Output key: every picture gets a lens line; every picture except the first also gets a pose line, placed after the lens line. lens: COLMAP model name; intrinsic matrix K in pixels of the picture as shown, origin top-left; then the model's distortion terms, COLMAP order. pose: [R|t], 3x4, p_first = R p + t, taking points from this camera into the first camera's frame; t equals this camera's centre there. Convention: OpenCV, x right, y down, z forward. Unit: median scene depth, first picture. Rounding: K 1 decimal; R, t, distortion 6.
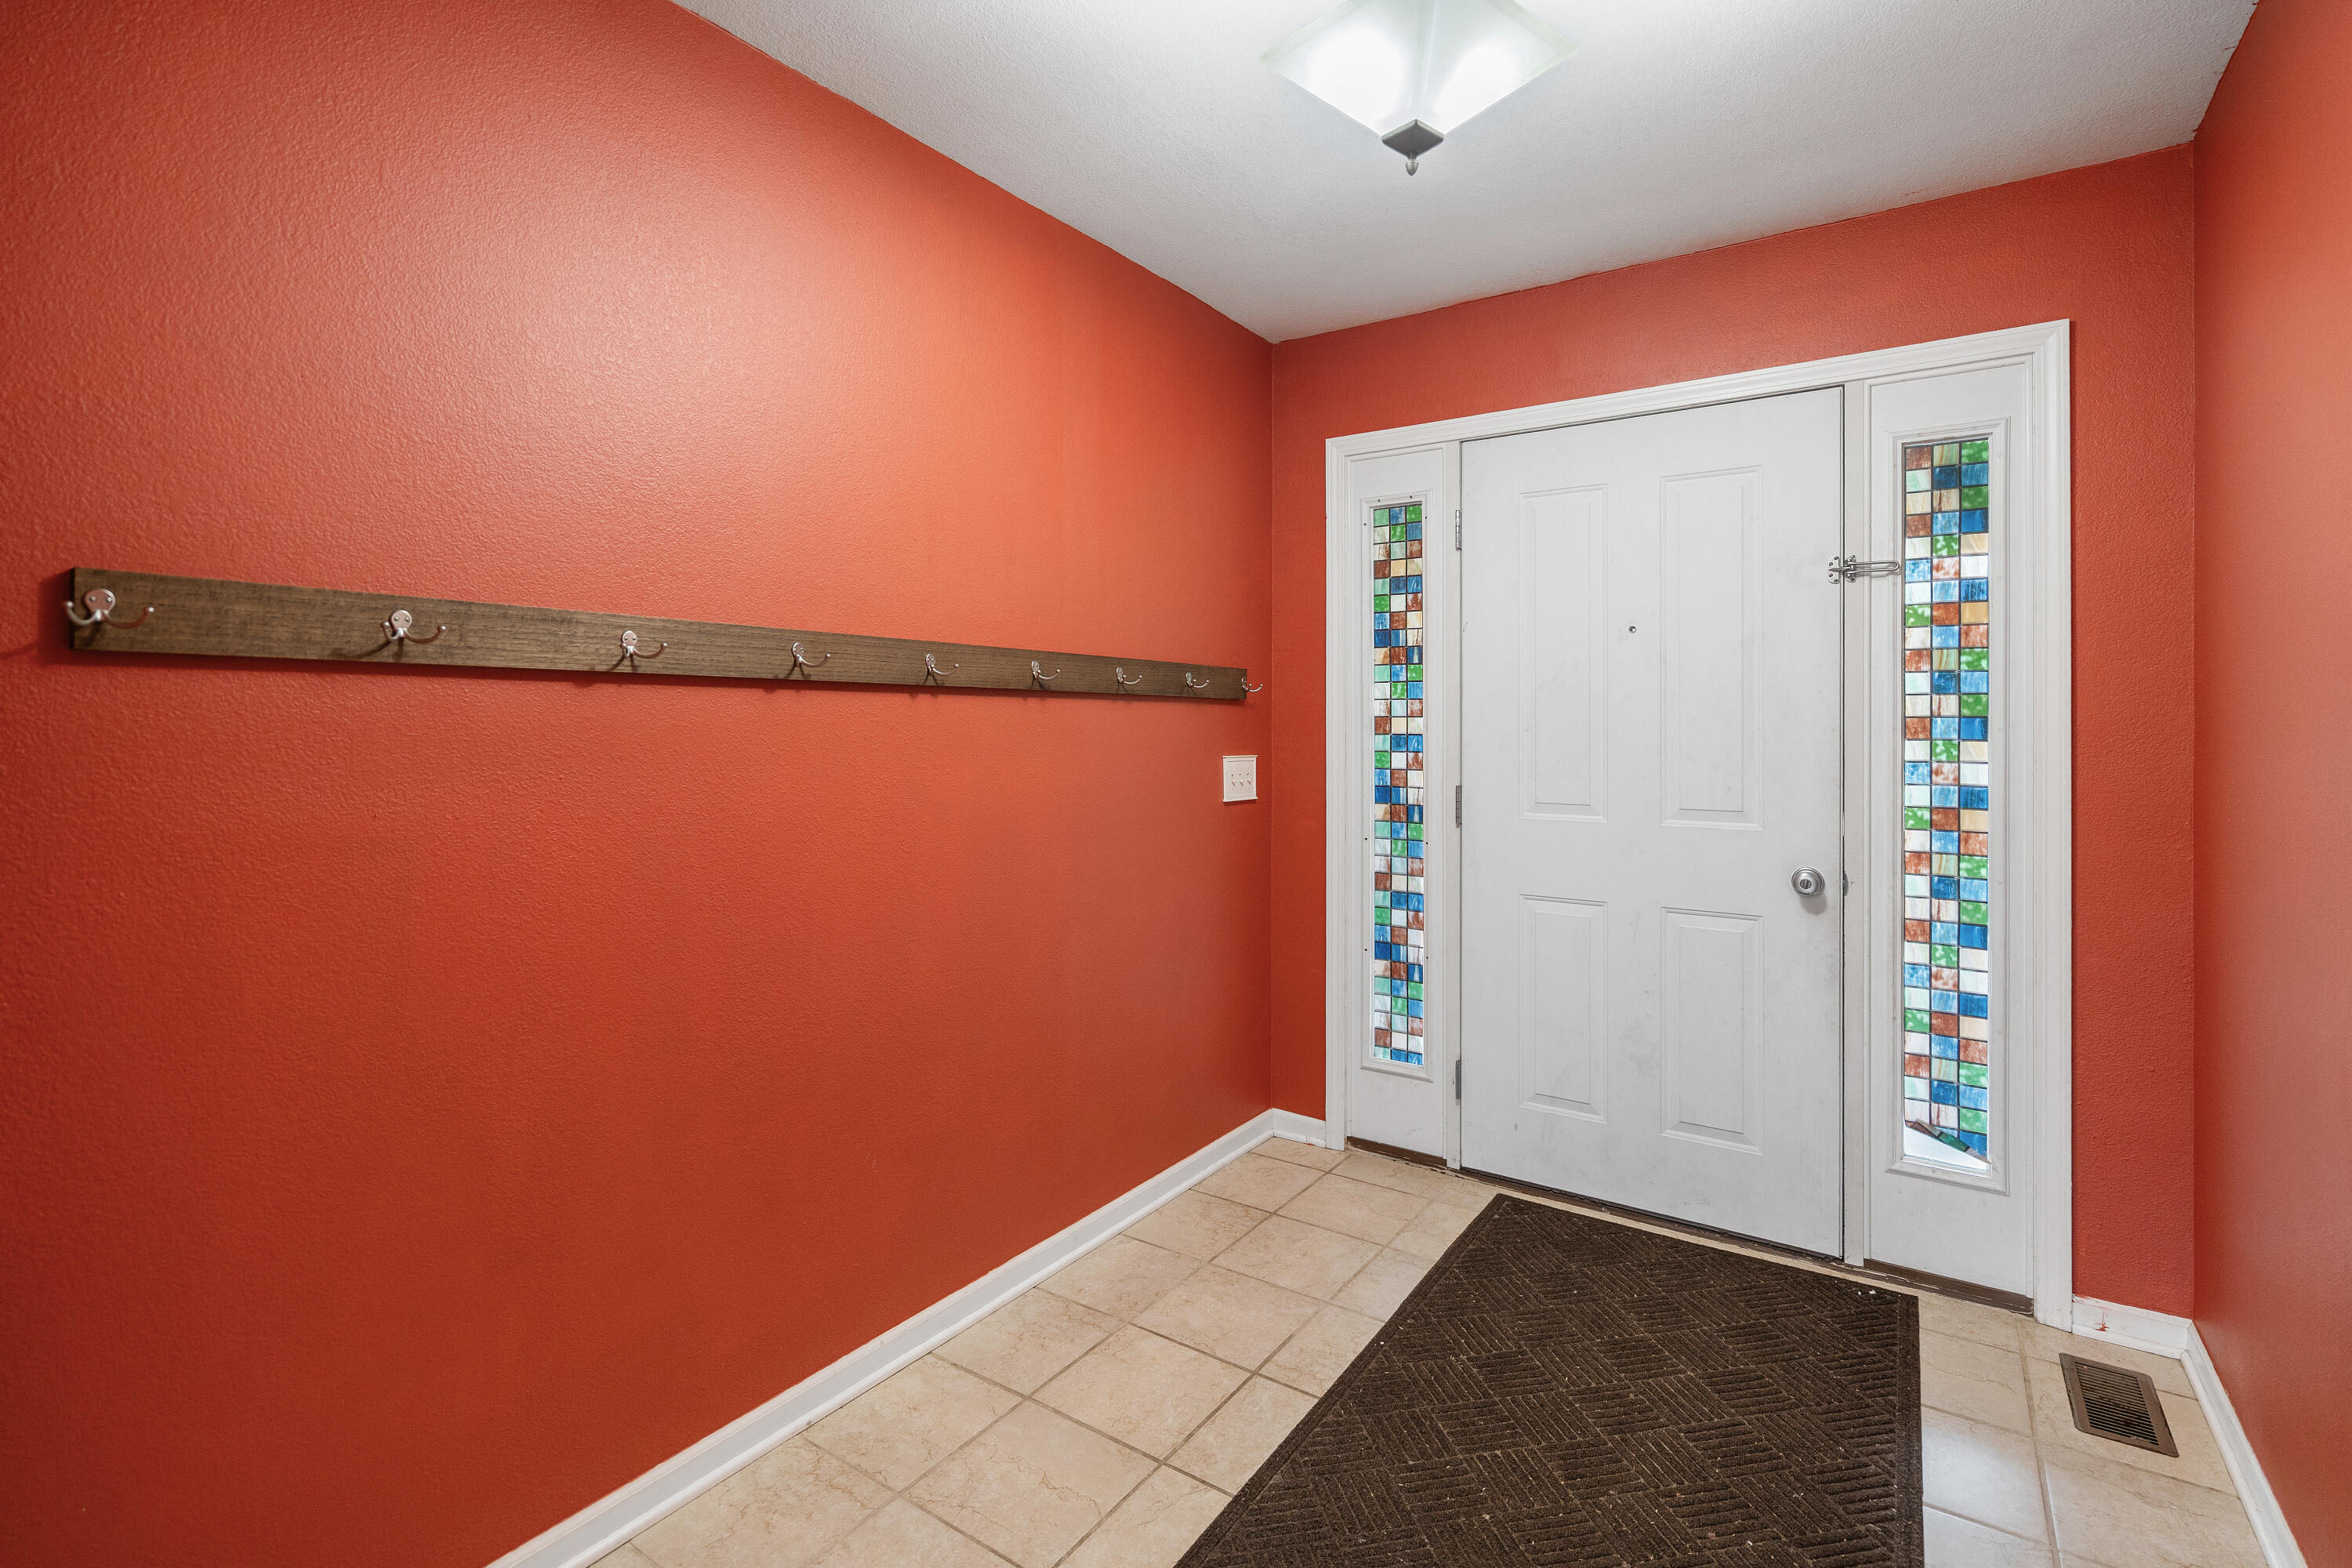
lens RADIAL K [[1099.2, 0, 1160.0], [0, 1099.2, 771.7], [0, 0, 1]] dist [-0.002383, 0.000770]
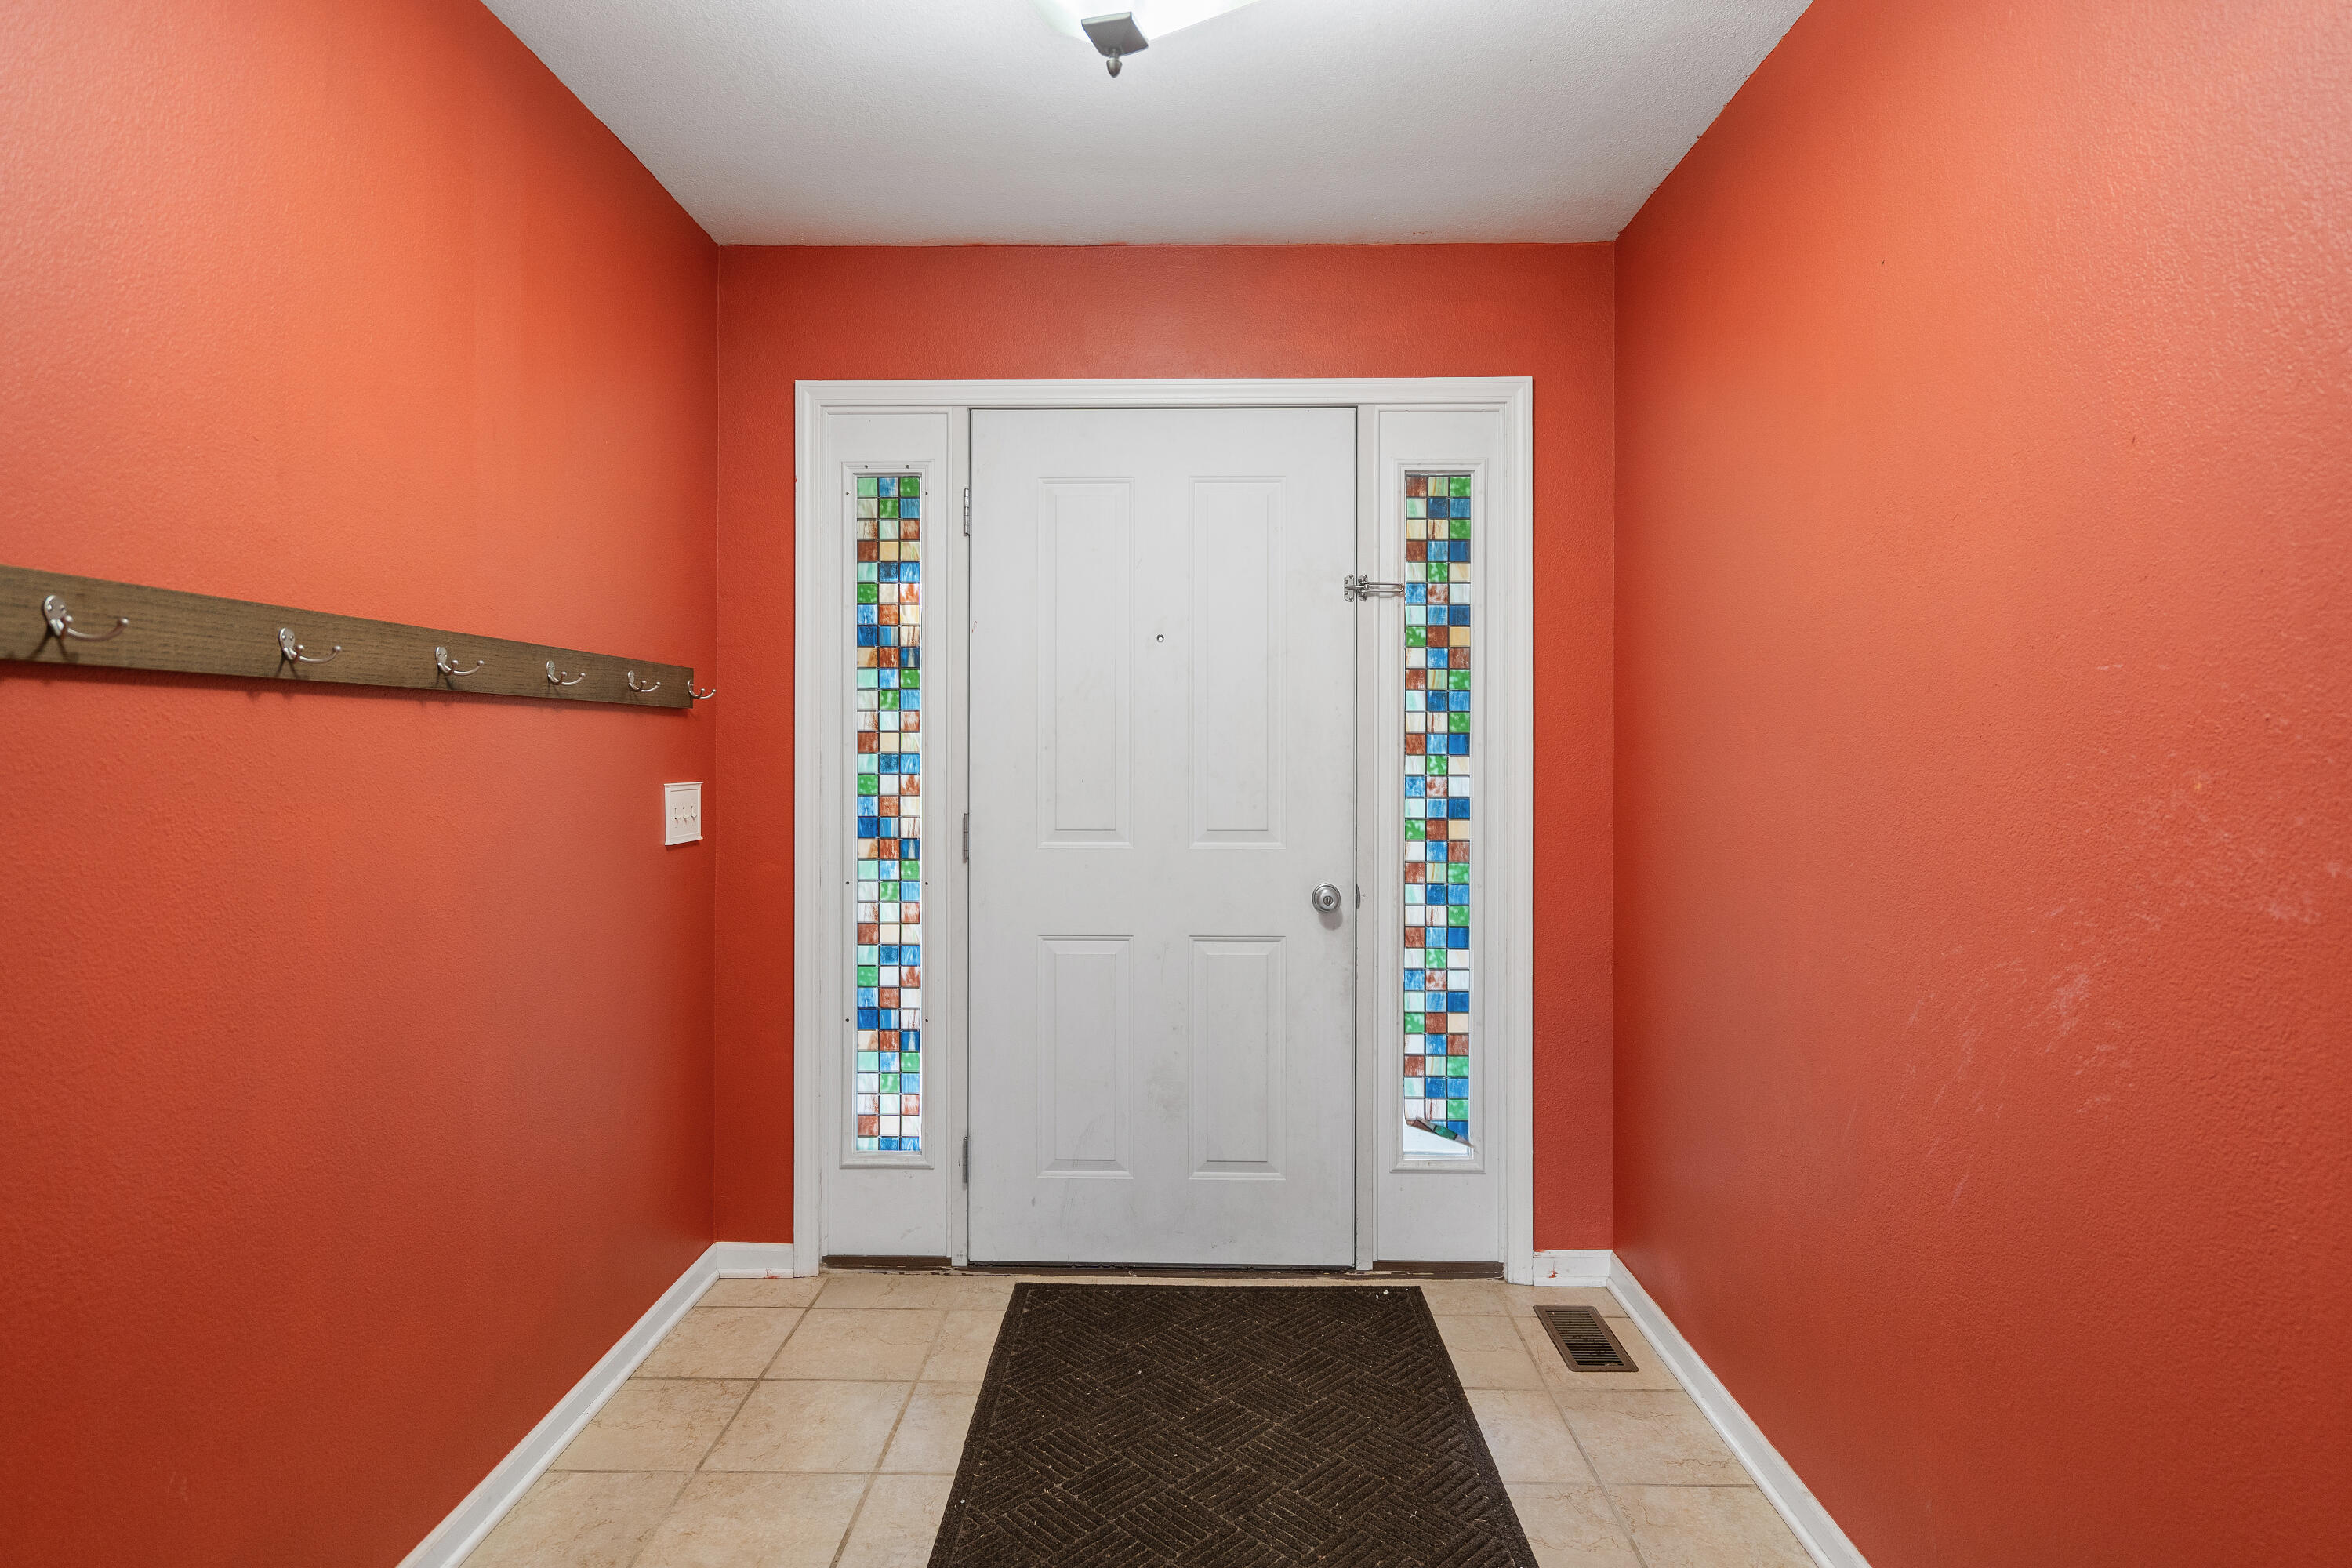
lens RADIAL K [[1271.5, 0, 1176.0], [0, 1271.5, 784.0], [0, 0, 1]] dist [0.001340, 0.002621]
pose [[0.829740, -0.020085, 0.557788, -0.165721], [0.025345, 0.999677, -0.001706, -0.004794], [-0.557574, 0.015553, 0.829981, 0.111023]]
